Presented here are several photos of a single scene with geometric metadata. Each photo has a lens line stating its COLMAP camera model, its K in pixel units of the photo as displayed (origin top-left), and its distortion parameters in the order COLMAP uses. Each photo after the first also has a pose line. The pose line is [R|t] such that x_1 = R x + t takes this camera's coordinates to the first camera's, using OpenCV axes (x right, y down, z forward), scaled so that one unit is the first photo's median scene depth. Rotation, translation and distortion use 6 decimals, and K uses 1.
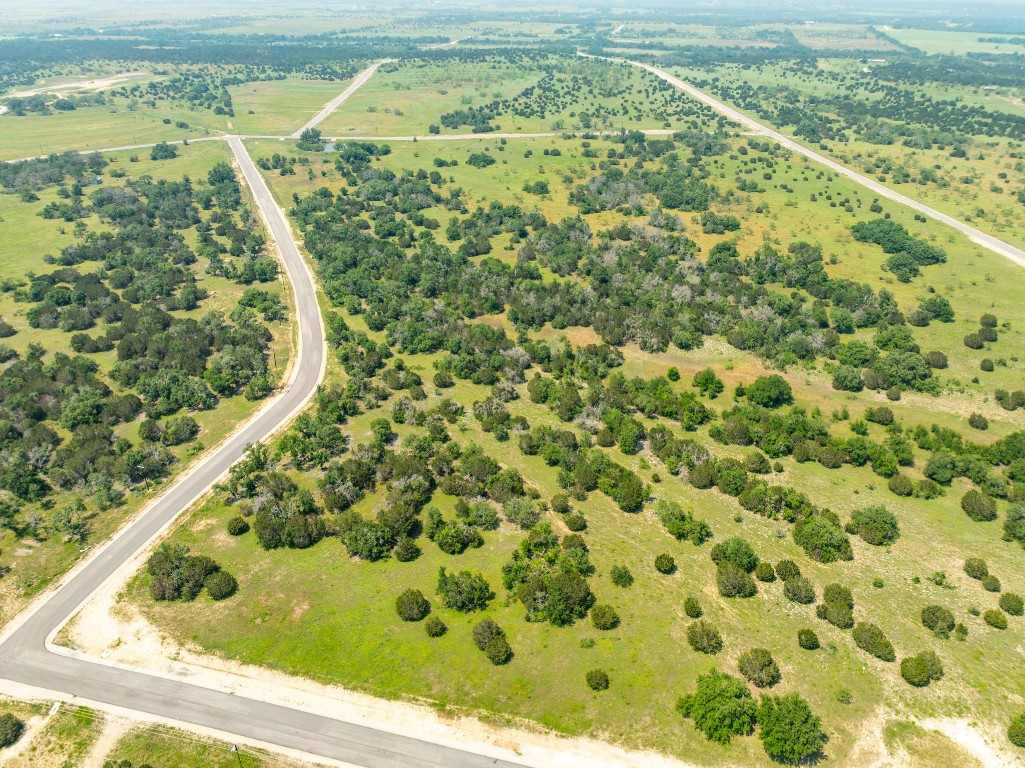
lens RADIAL K [[718.7, 0, 513.9], [0, 718.7, 380.9], [0, 0, 1]] dist [-0.035222, 0.021409]
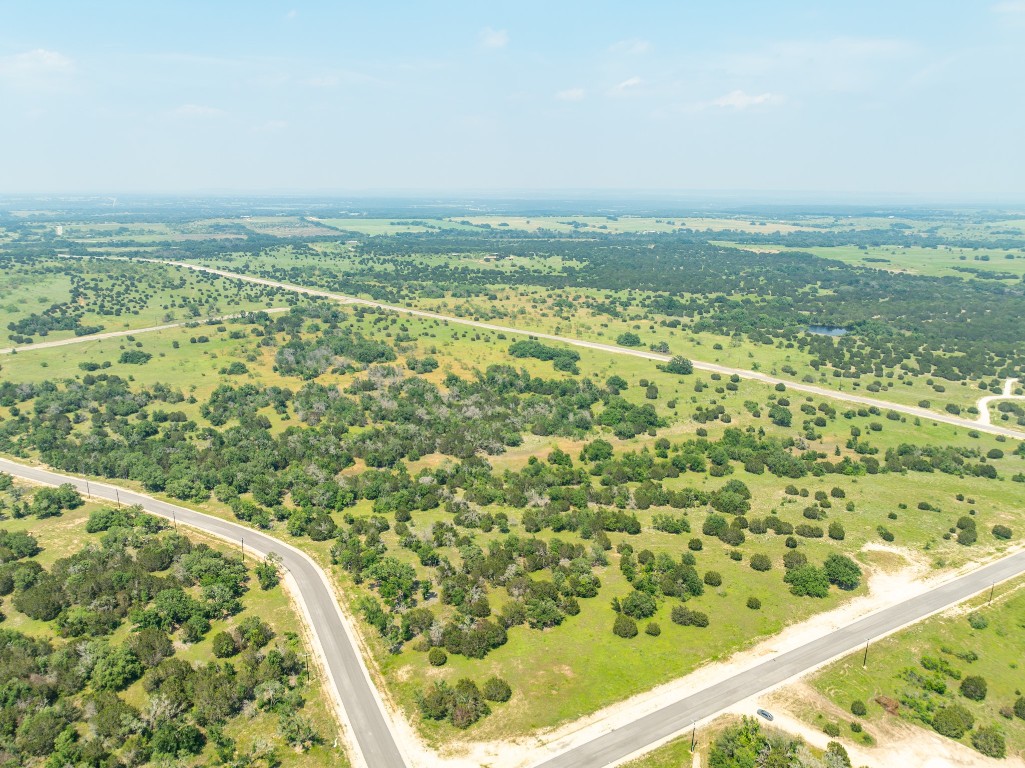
lens RADIAL K [[716.2, 0, 510.7], [0, 716.2, 379.3], [0, 0, 1]] dist [-0.036693, 0.021968]
pose [[0.724508, -0.180162, 0.665305, -0.789953], [0.335103, 0.935551, -0.111579, -0.021567], [-0.602324, 0.303785, 0.738187, 0.033821]]
